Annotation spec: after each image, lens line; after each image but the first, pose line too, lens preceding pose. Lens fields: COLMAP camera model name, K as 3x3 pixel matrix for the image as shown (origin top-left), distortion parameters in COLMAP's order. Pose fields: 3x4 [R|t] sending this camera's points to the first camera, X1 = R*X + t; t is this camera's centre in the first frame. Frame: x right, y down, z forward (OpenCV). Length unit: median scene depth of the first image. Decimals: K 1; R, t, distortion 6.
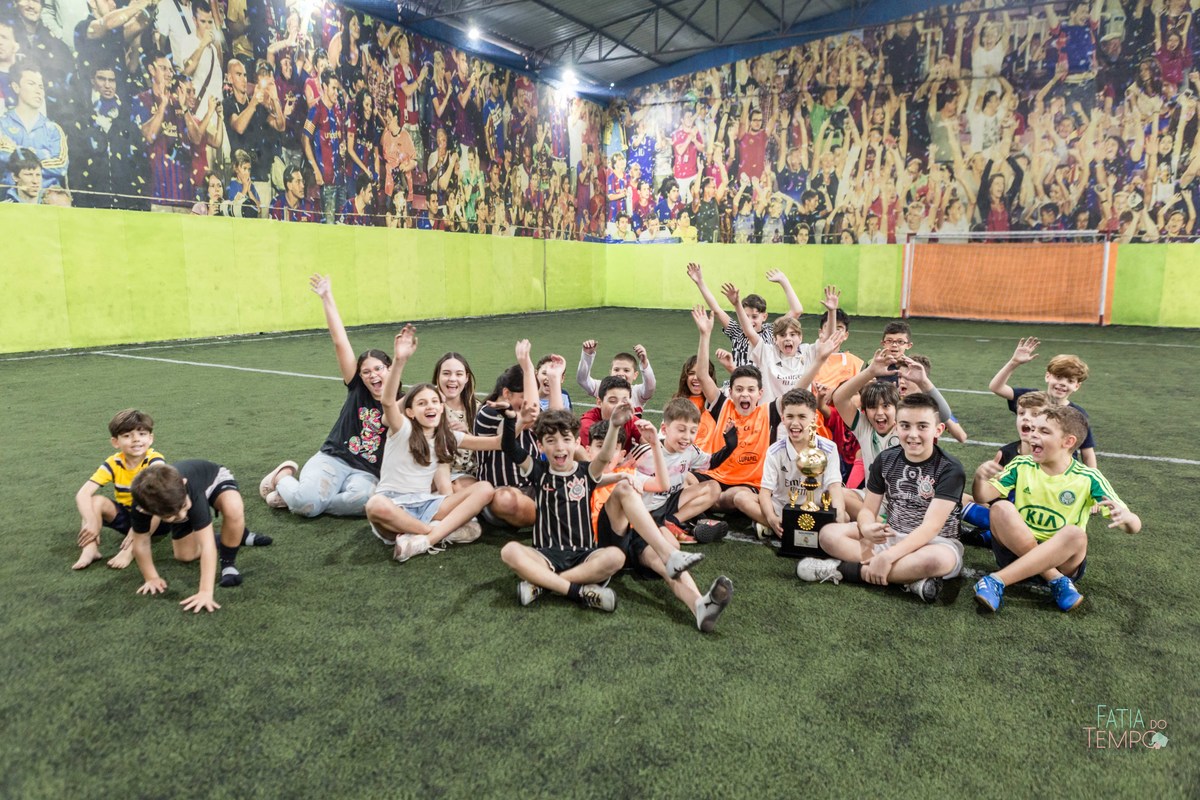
lens RADIAL K [[799.9, 0, 601.8], [0, 799.9, 395.1], [0, 0, 1]] dist [-0.022979, 0.015872]
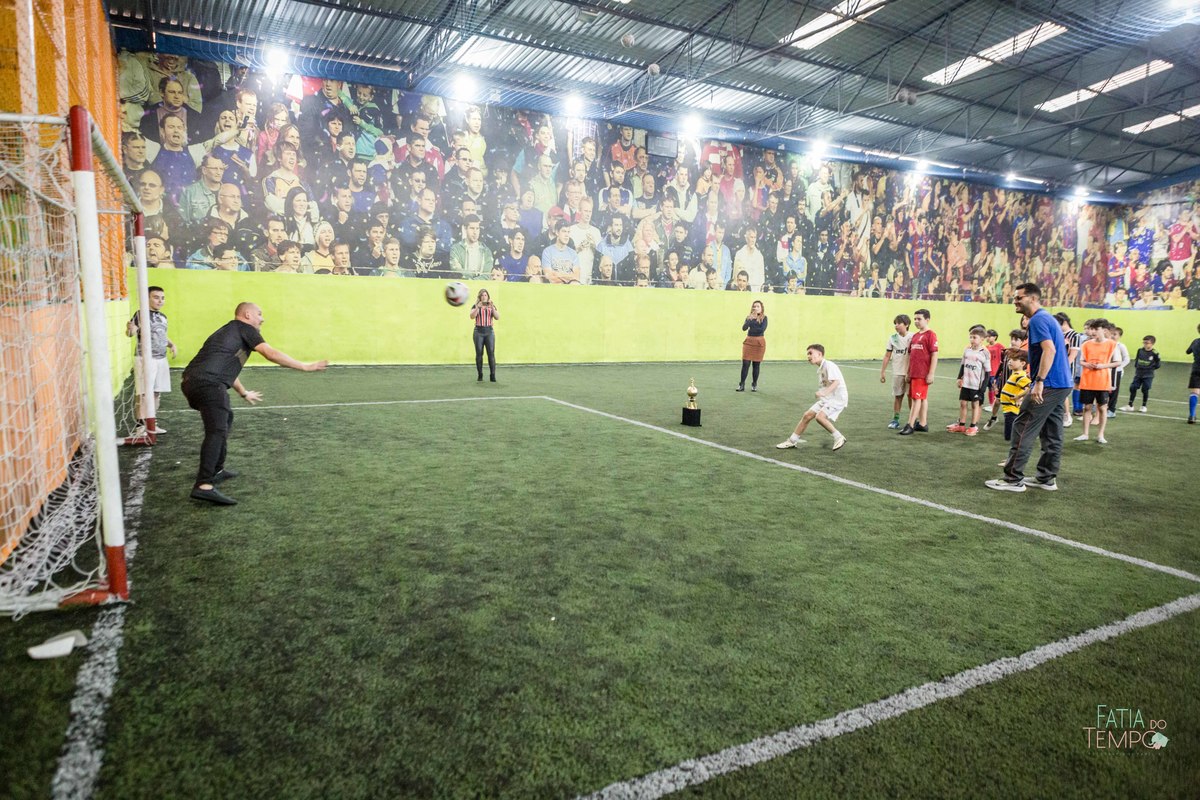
lens RADIAL K [[799.9, 0, 601.8], [0, 799.9, 395.1], [0, 0, 1]] dist [-0.022979, 0.015872]
pose [[0.837435, 0.069033, -0.542160, 0.045126], [-0.102386, 0.994244, -0.031551, 0.110013], [0.536861, 0.081931, 0.839683, -0.761398]]
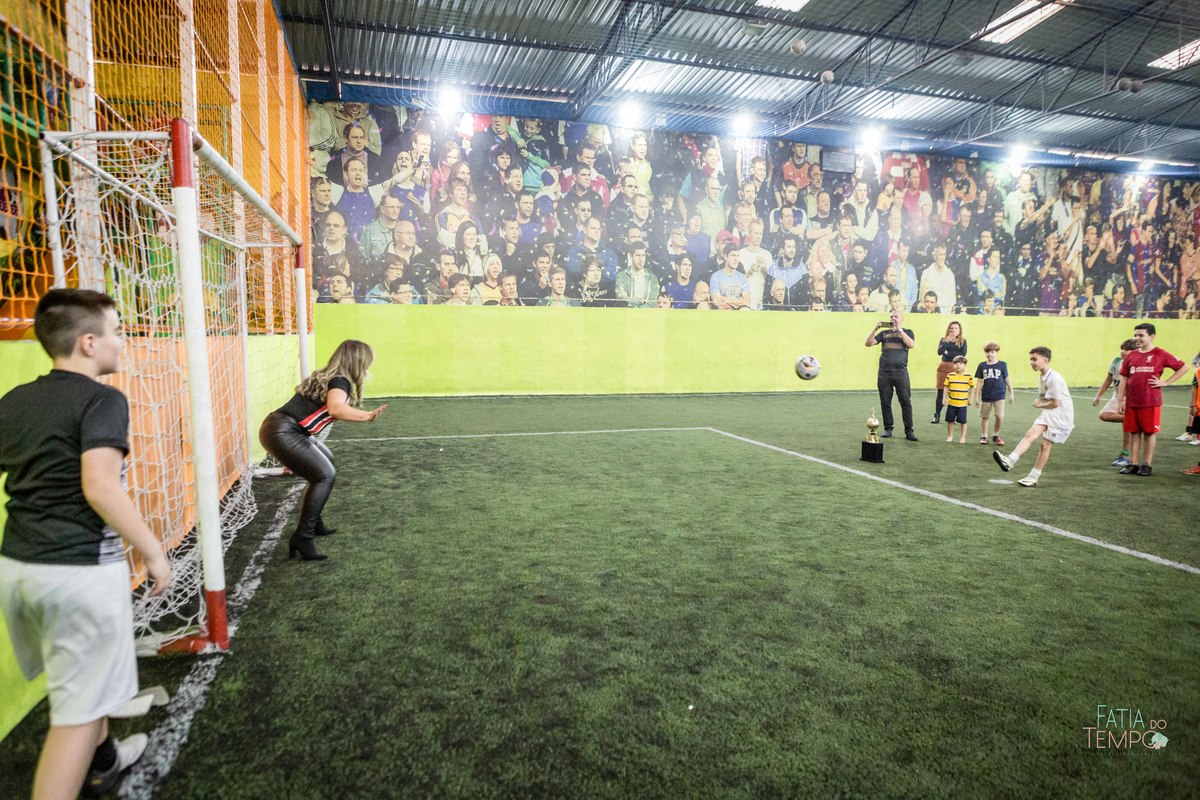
lens RADIAL K [[799.9, 0, 601.8], [0, 799.9, 395.1], [0, 0, 1]] dist [-0.022979, 0.015872]
pose [[0.700862, 0.046194, -0.711799, 0.026821], [-0.111514, 0.992726, -0.045375, 0.106955], [0.704526, 0.111177, 0.700916, -0.722383]]
